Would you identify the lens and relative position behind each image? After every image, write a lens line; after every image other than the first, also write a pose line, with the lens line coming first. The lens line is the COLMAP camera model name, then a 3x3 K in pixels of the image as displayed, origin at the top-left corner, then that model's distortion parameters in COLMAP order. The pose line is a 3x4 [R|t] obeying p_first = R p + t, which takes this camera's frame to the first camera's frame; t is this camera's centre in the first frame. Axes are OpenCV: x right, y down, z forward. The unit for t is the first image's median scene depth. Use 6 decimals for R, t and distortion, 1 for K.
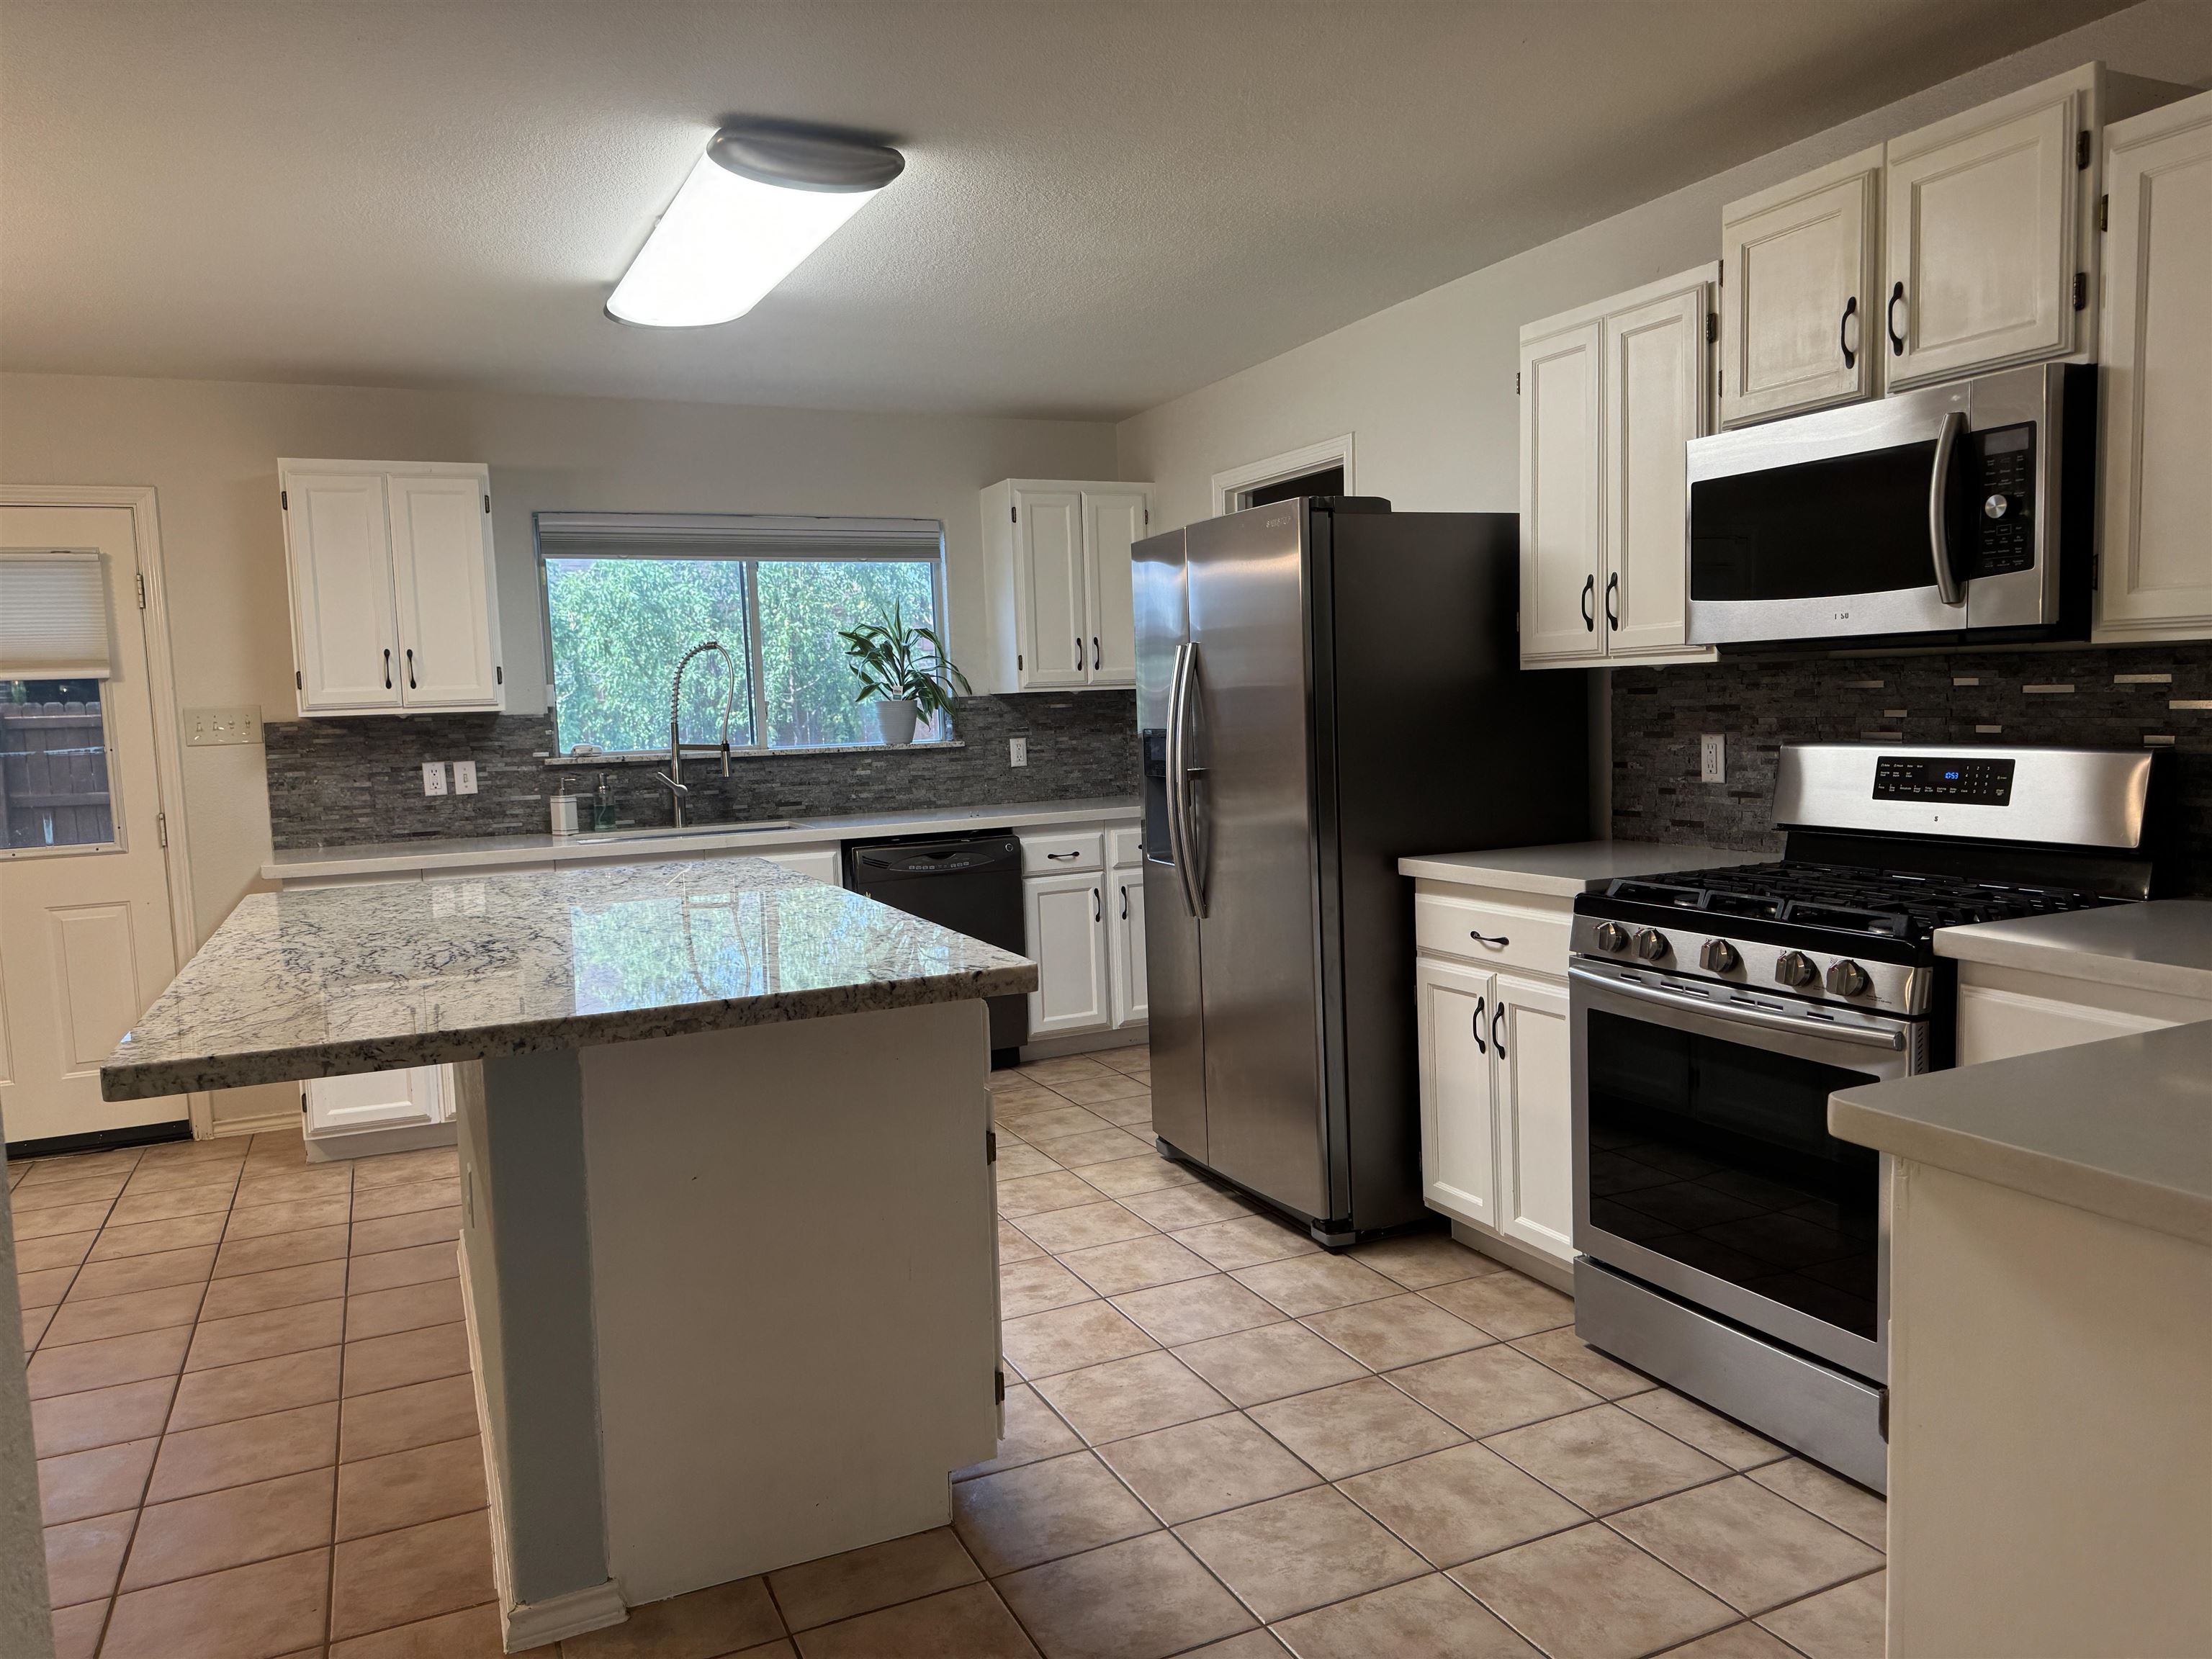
lens RADIAL K [[1553.4, 0, 1106.0], [0, 1553.4, 829.5], [0, 0, 1]] dist [0.101982, -0.113039]
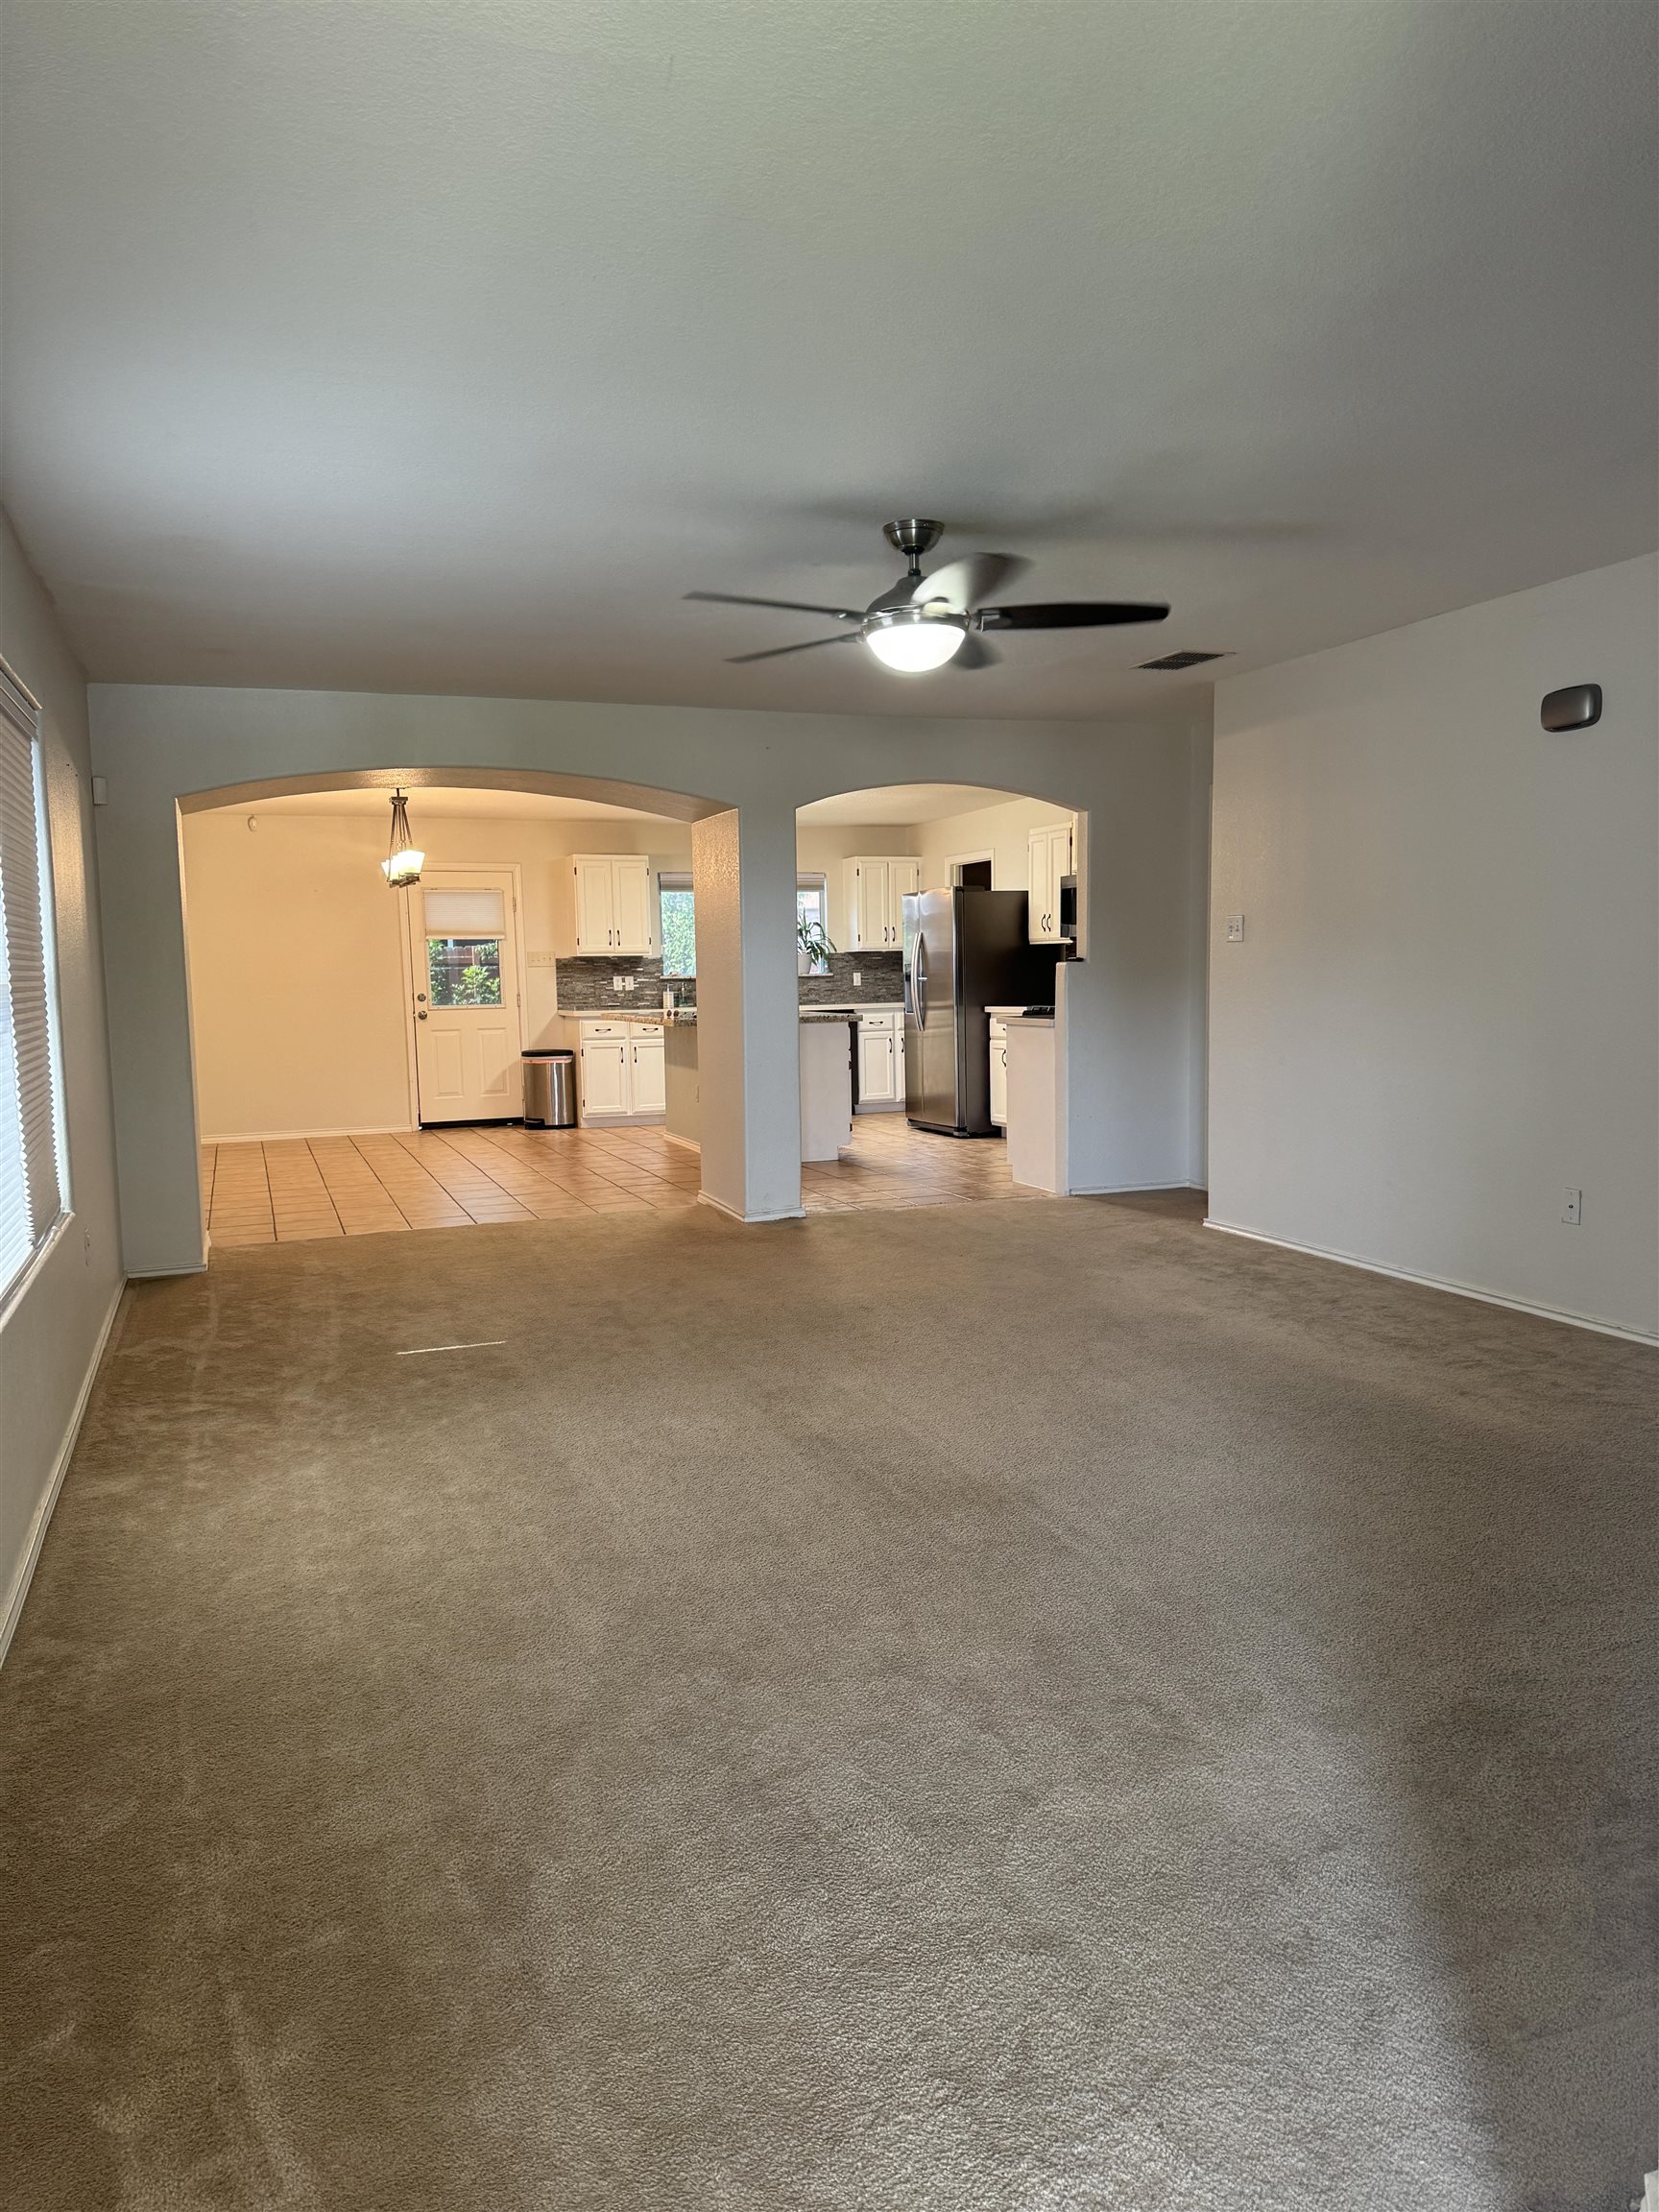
lens RADIAL K [[1538.2, 0, 831.9], [0, 1538.2, 1131.0], [0, 0, 1]] dist [0.169720, -0.106965]
pose [[0.997588, 0.023935, -0.065158, 0.063858], [-0.022389, 0.999453, 0.024355, 0.131369], [0.065705, -0.022837, 0.997578, -1.371875]]
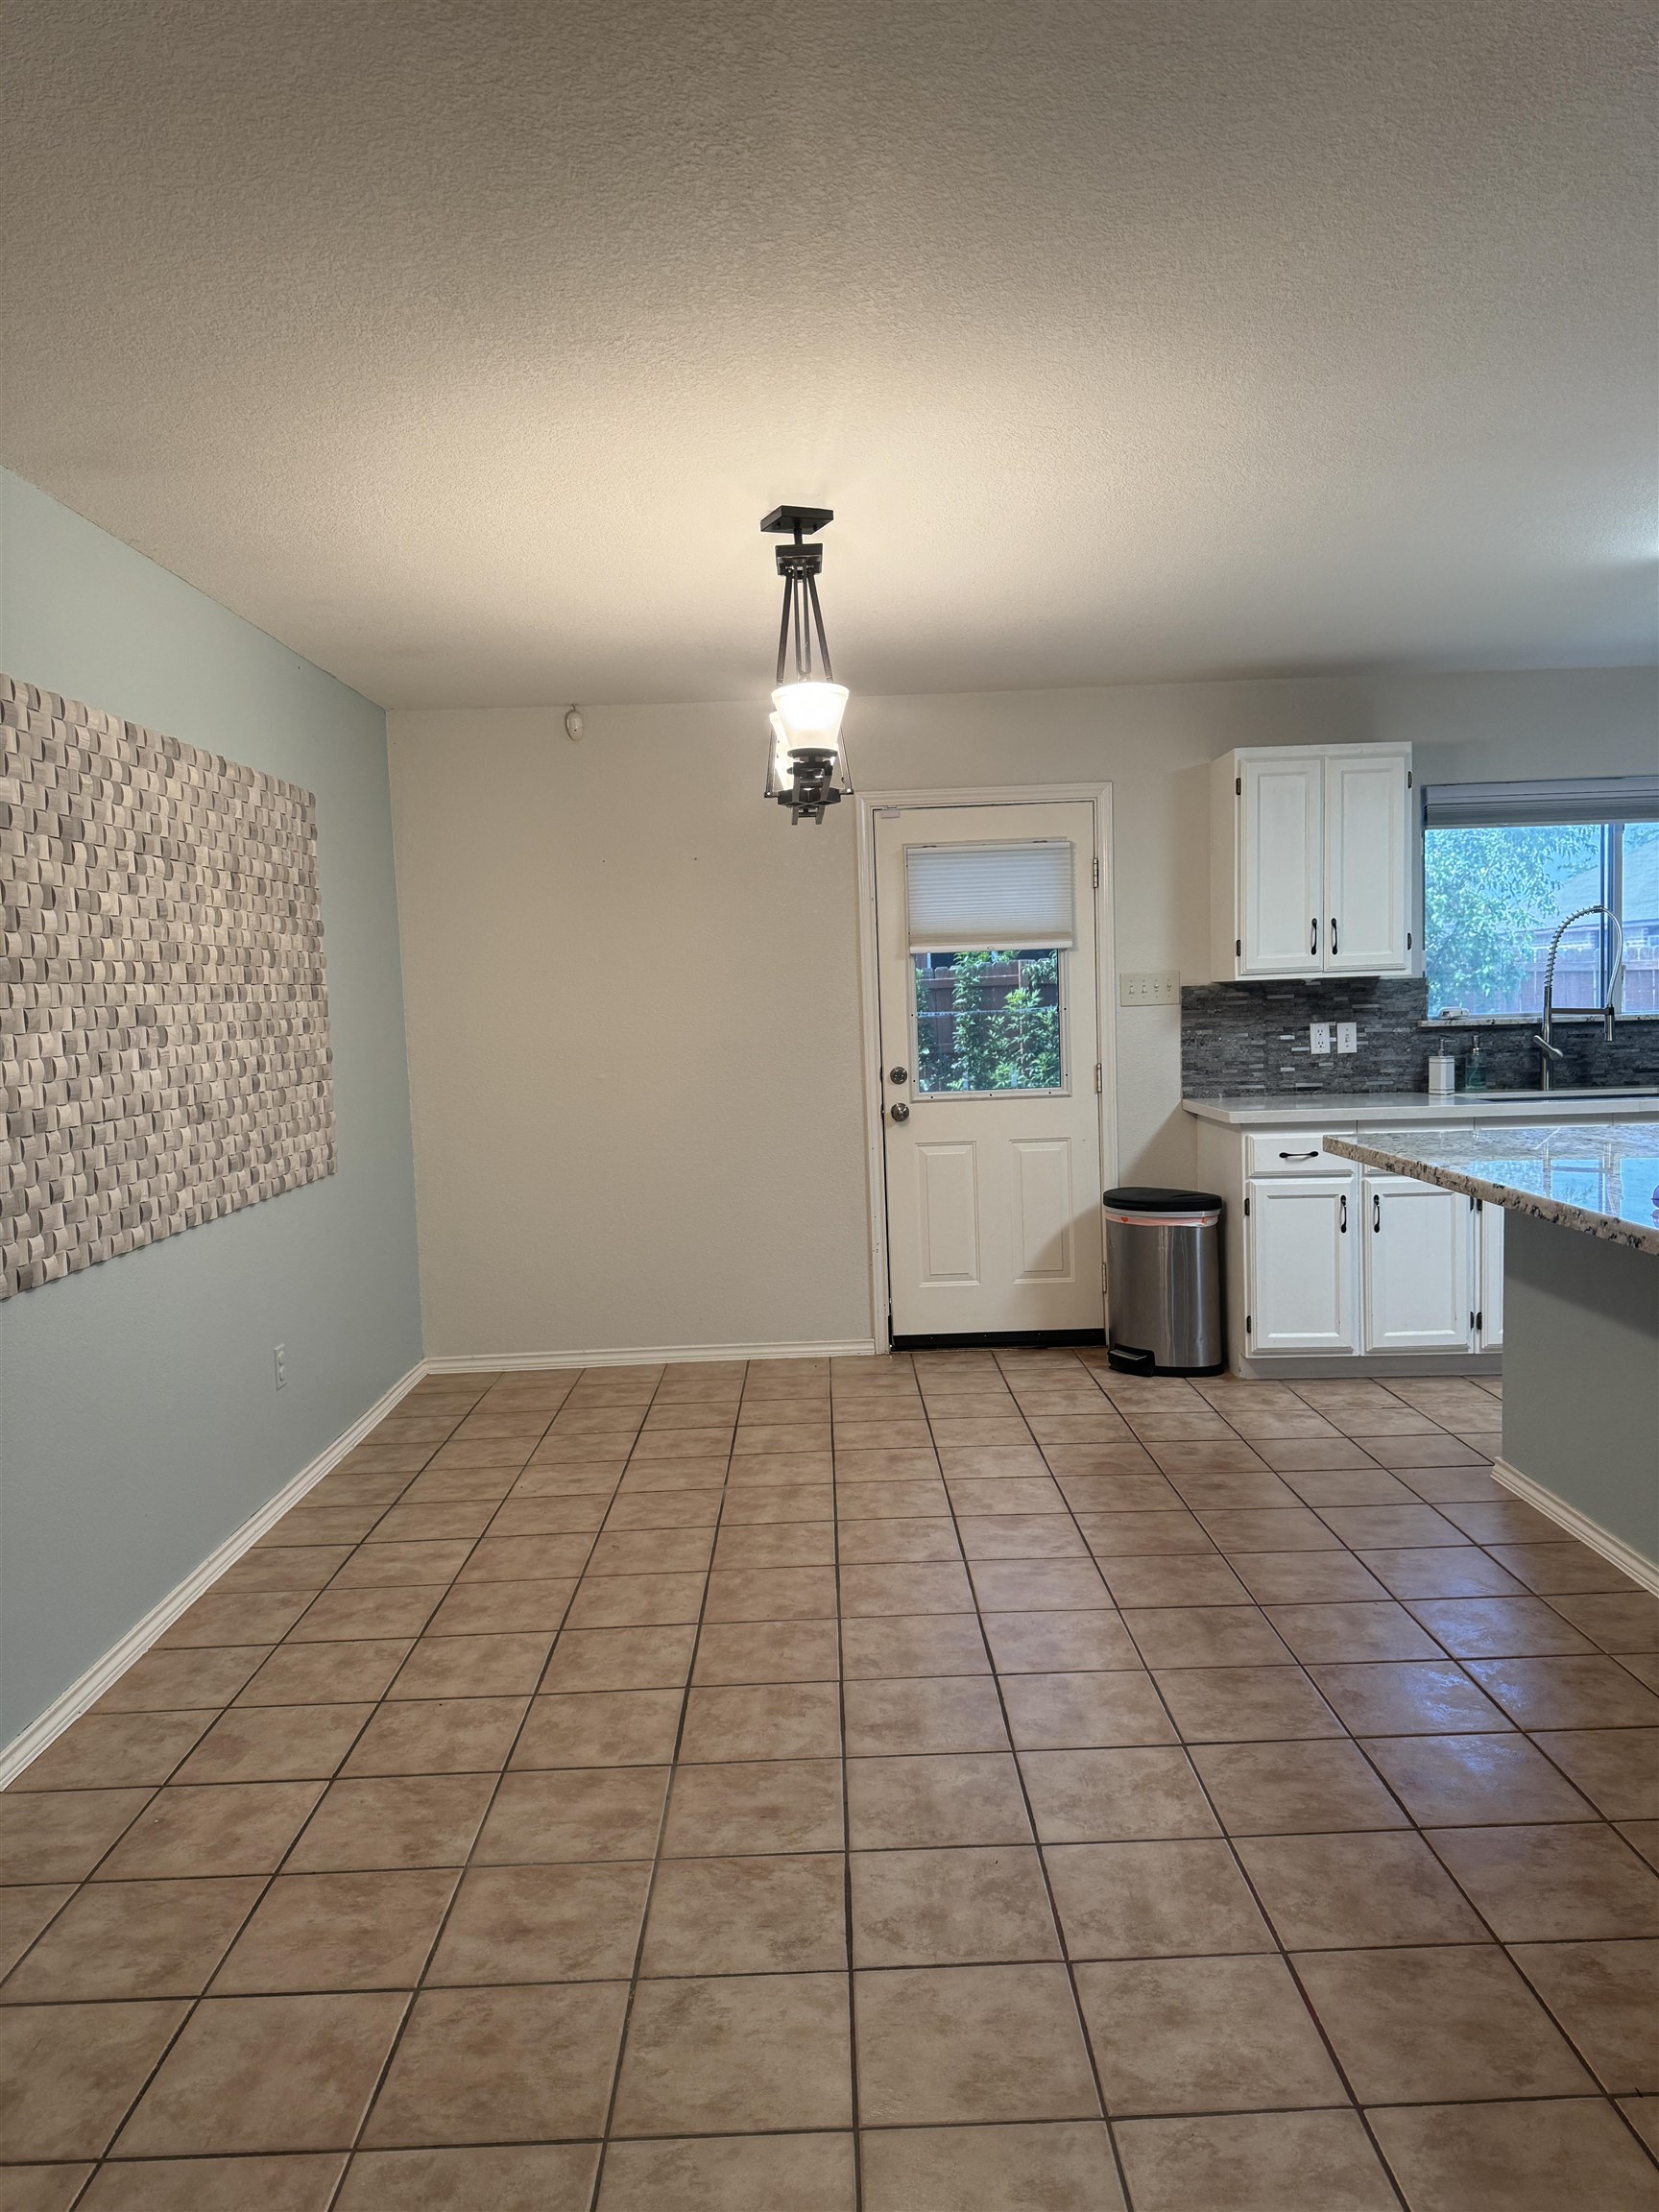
lens RADIAL K [[1553.4, 0, 829.5], [0, 1553.4, 1106.0], [0, 0, 1]] dist [0.101982, -0.113039]
pose [[0.913406, 0.036997, -0.405365, -0.298859], [-0.035507, 0.999307, 0.011199, 0.014266], [0.405498, 0.004164, 0.914086, -0.121117]]
